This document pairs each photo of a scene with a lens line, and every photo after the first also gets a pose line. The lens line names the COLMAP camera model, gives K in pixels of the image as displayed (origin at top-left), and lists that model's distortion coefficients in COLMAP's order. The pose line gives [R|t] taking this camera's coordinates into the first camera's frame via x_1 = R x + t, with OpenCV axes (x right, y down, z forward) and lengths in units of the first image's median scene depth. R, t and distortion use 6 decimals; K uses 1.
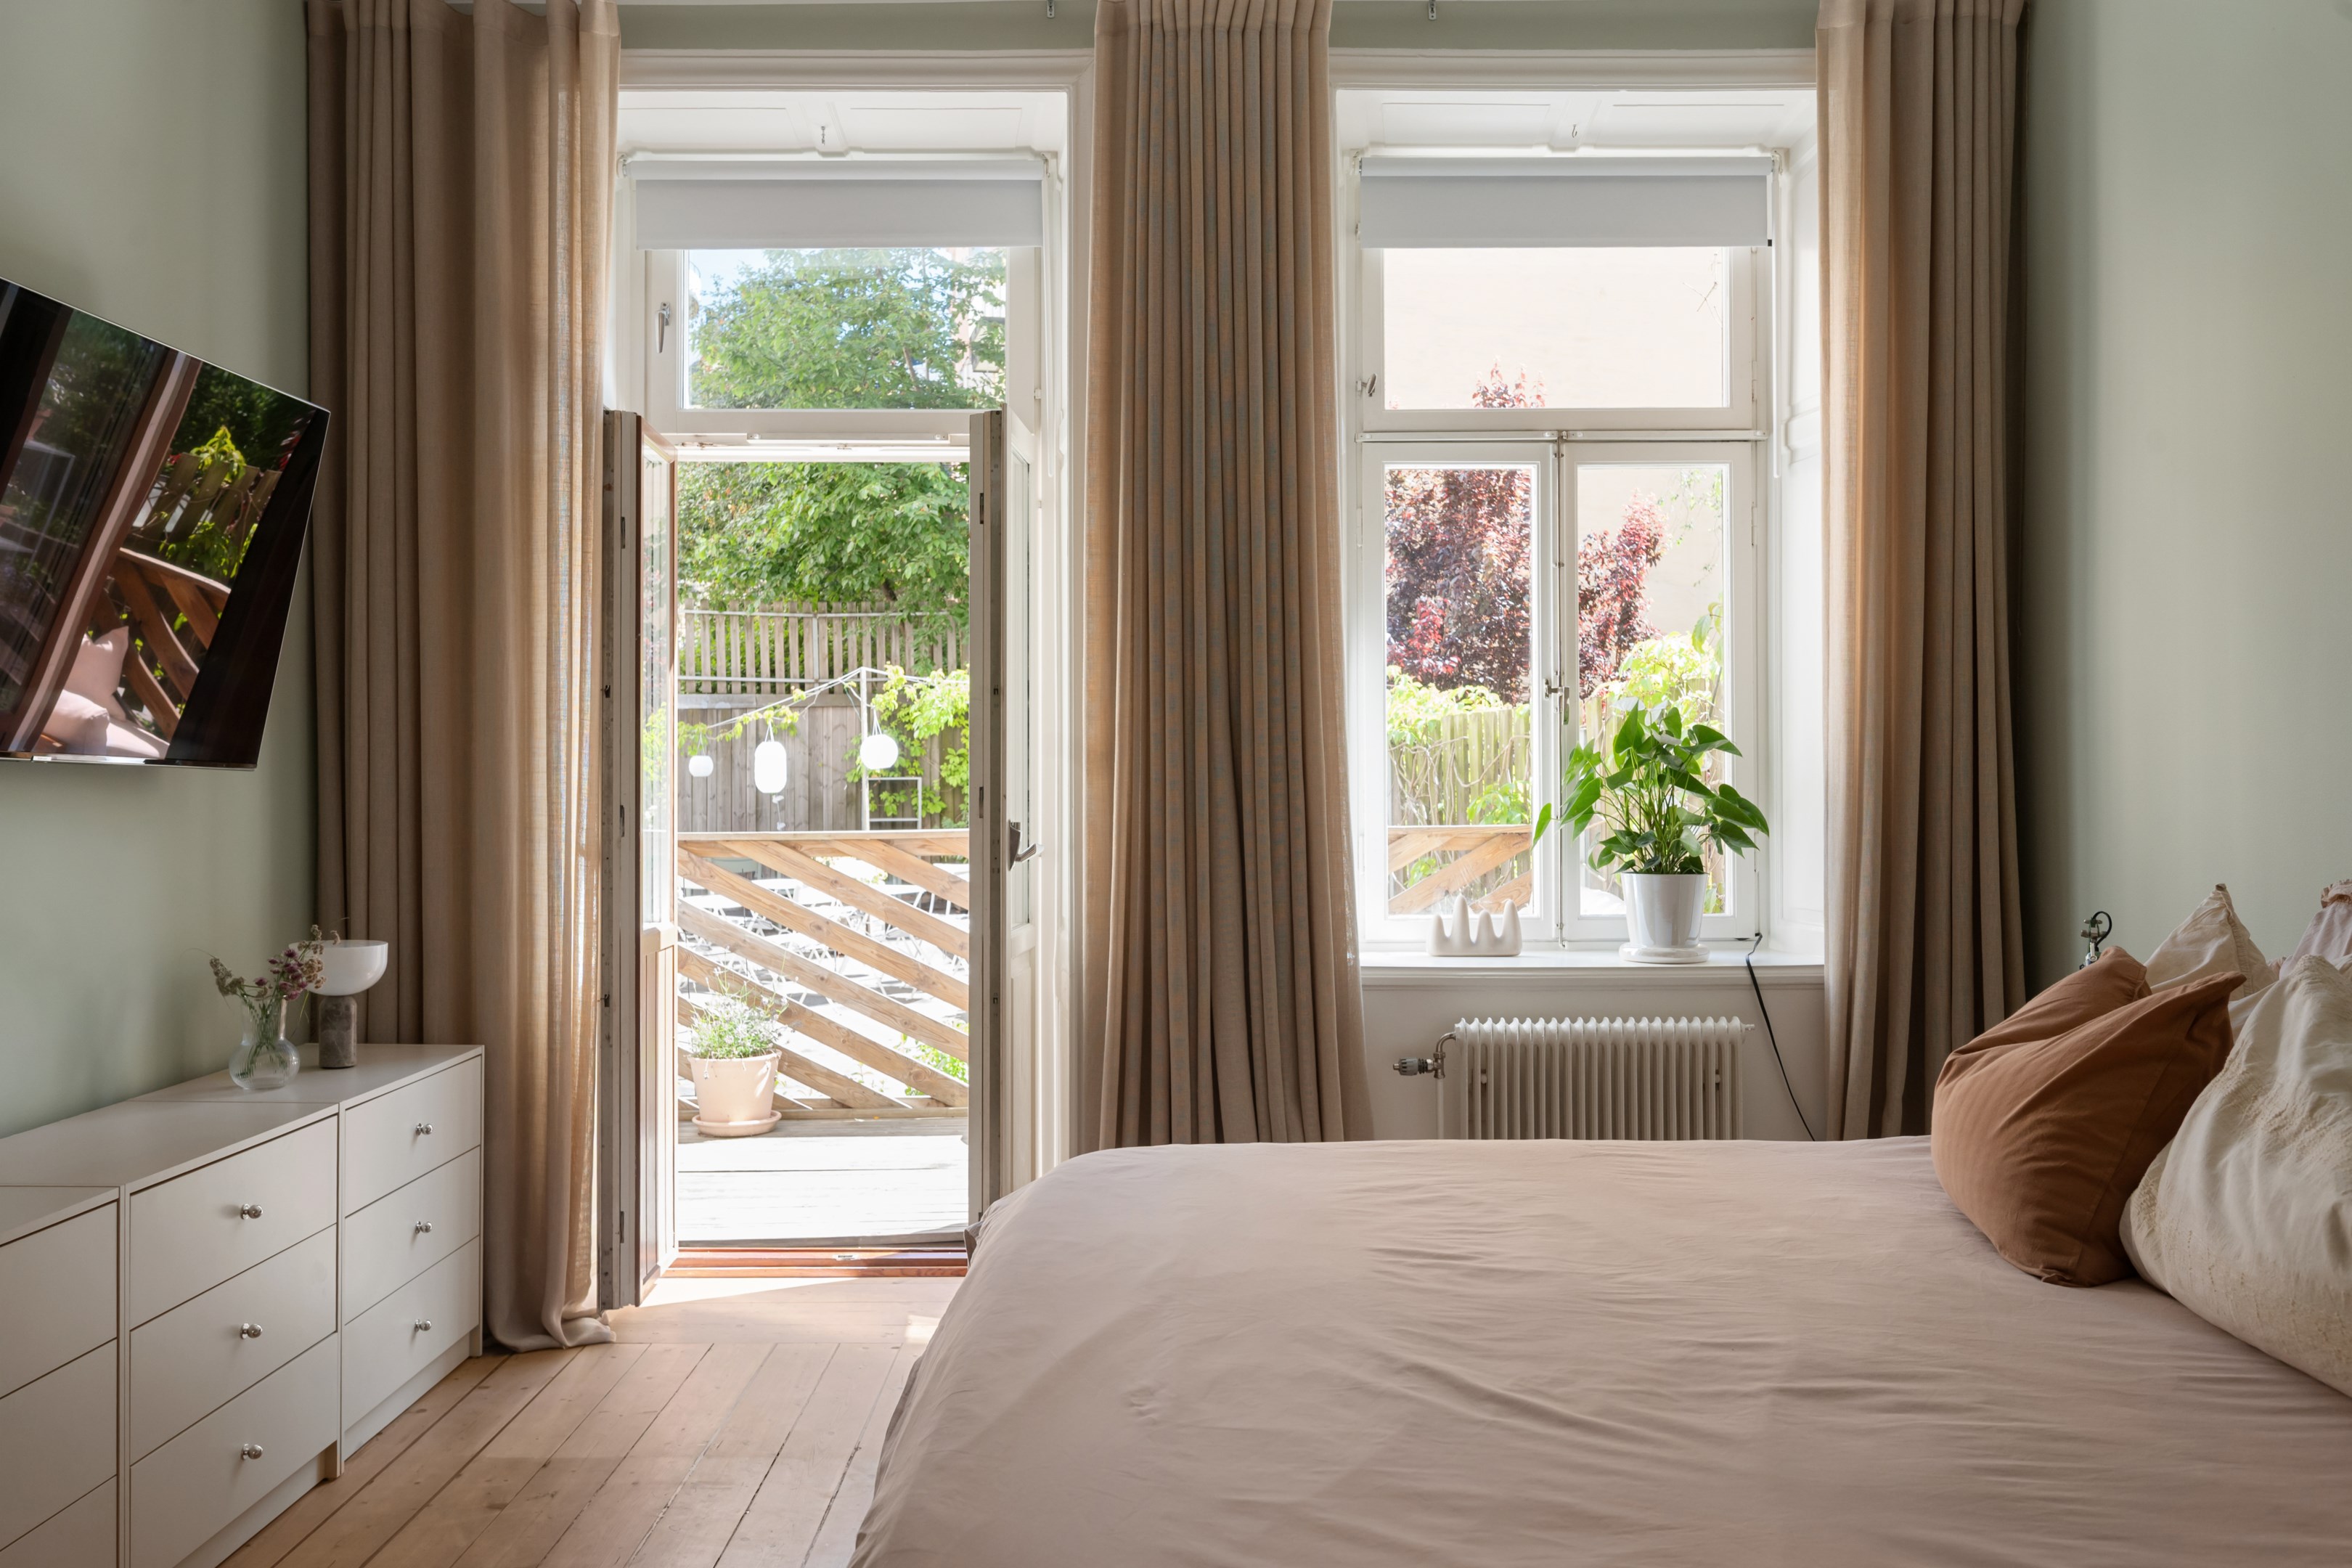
lens RADIAL K [[1883.1, 0, 1174.6], [0, 1883.1, 785.2], [0, 0, 1]] dist [-0.001844, 0.003903]
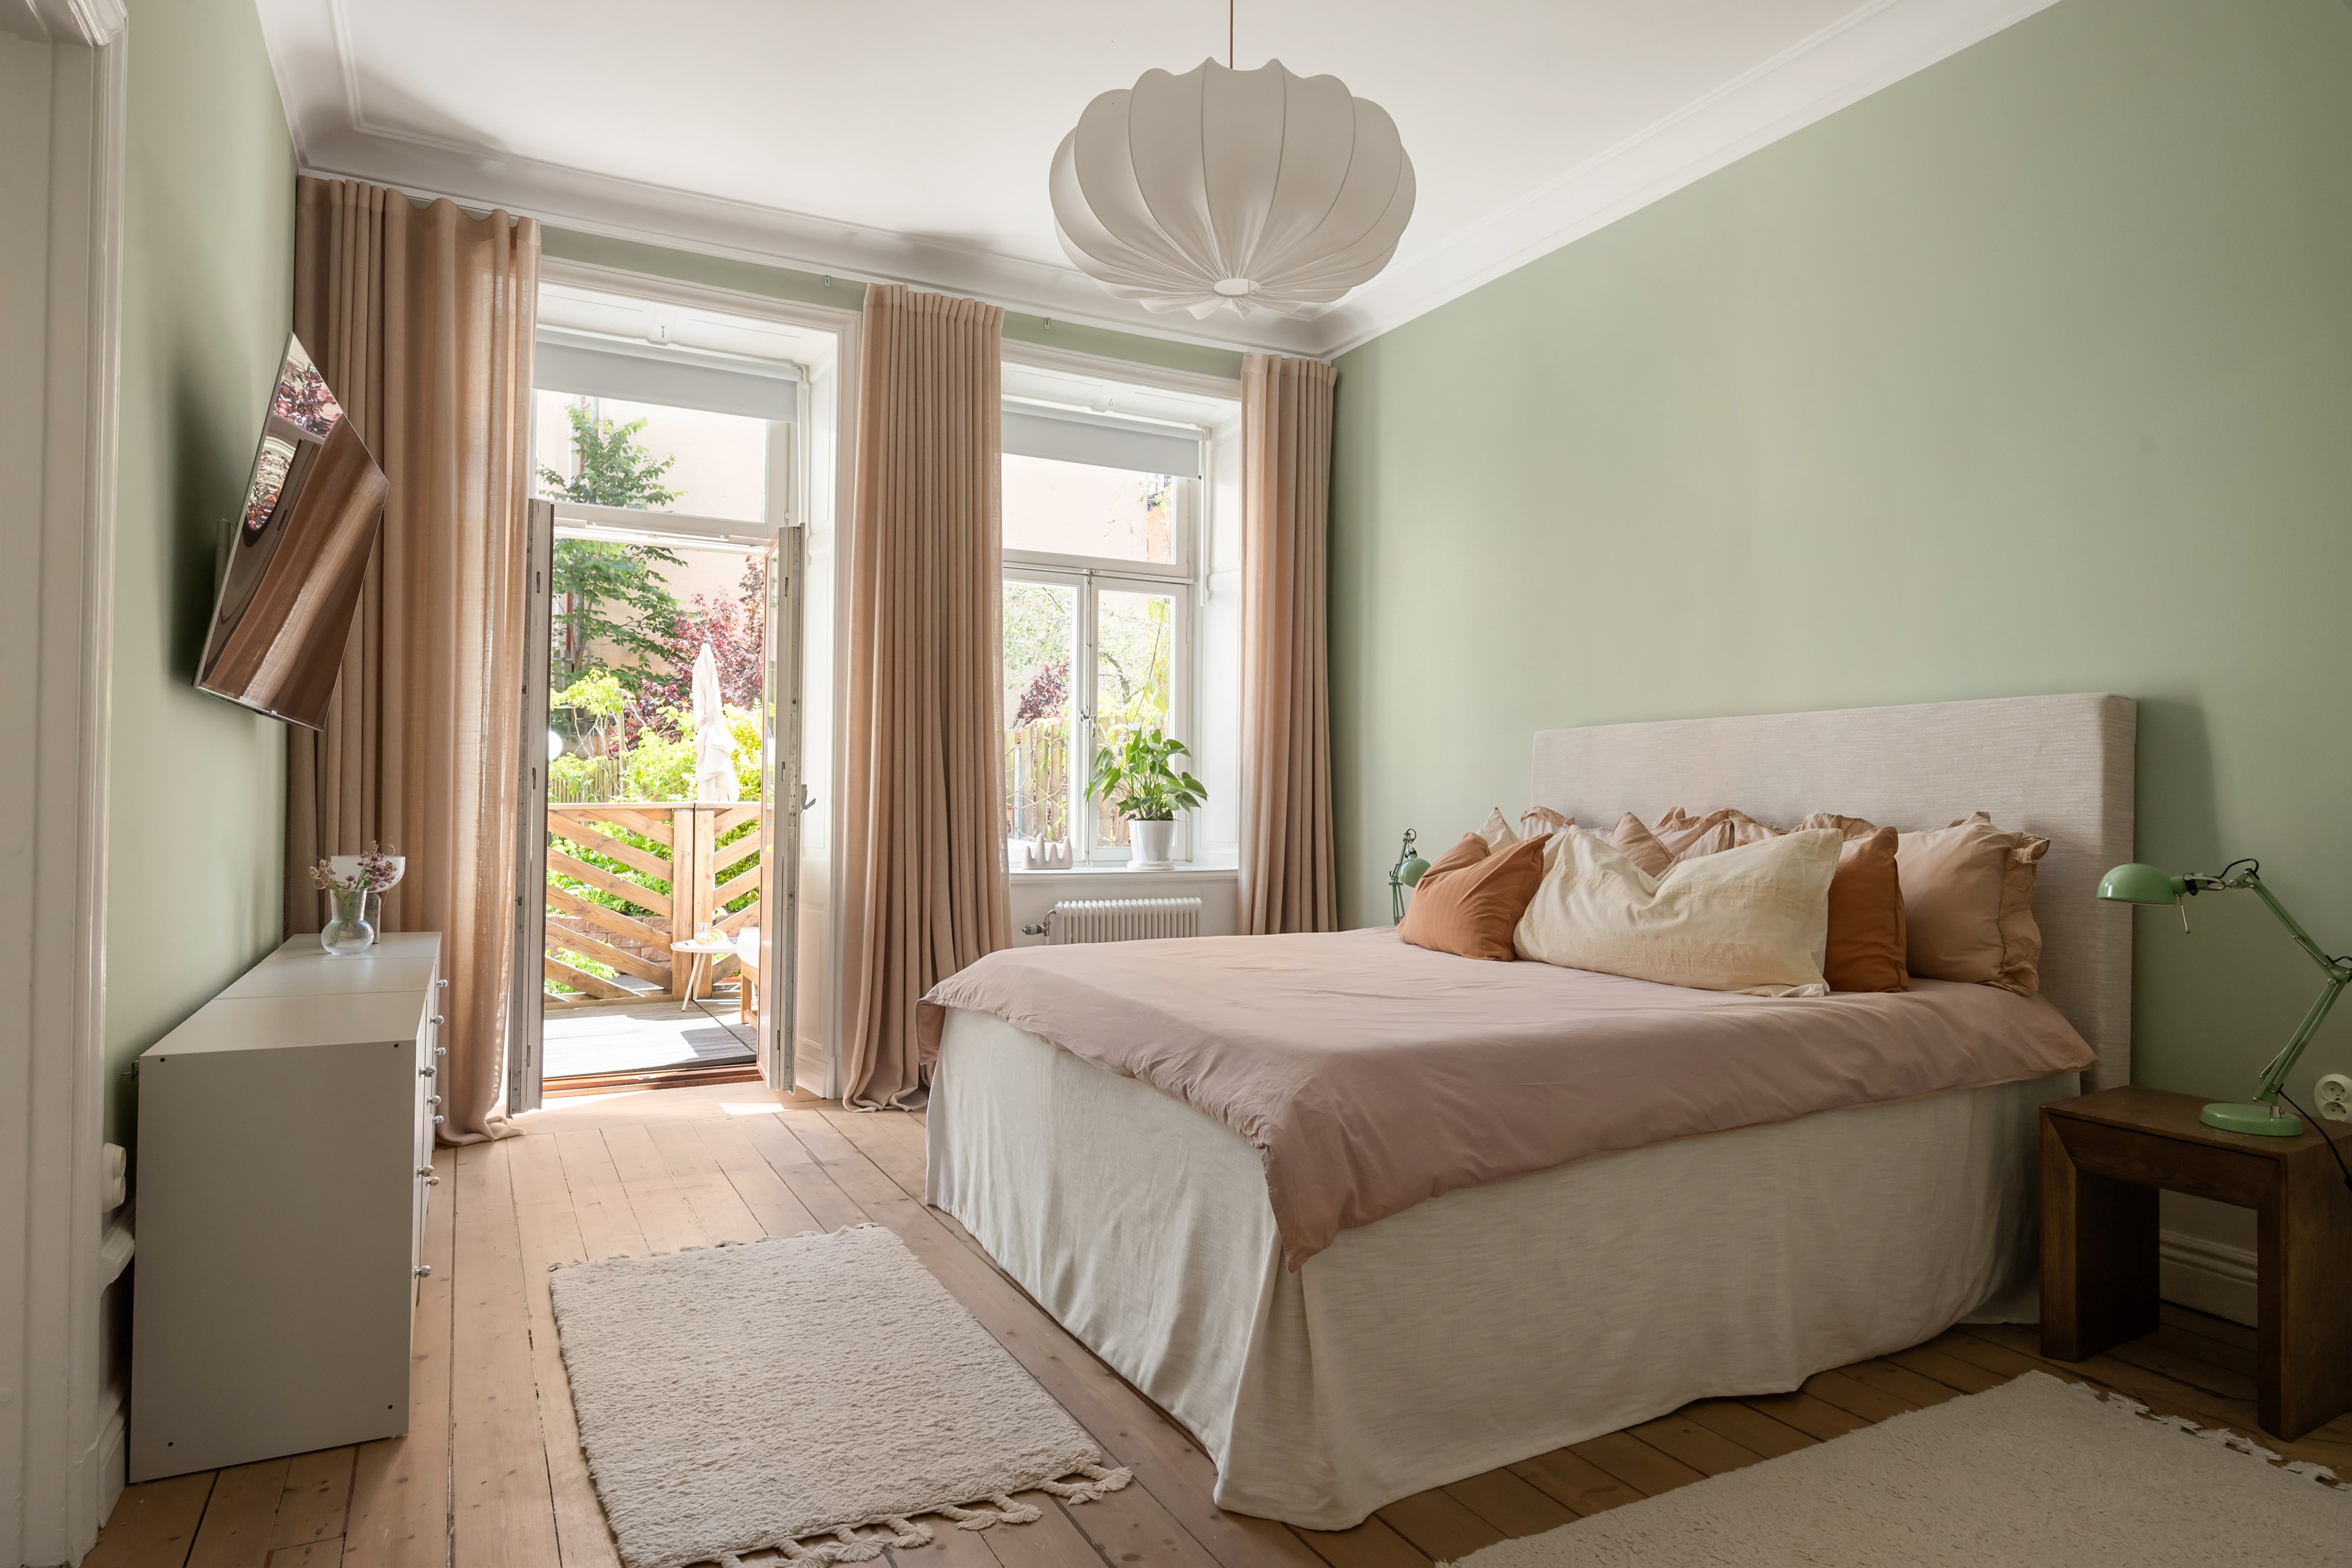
lens RADIAL K [[1348.0, 0, 1174.8], [0, 1348.0, 784.0], [0, 0, 1]] dist [-0.002300, 0.000858]
pose [[0.887372, 0.018448, 0.460684, -0.325453], [-0.011345, 0.999770, -0.018184, 0.036014], [-0.460914, 0.010909, 0.887378, -0.157204]]
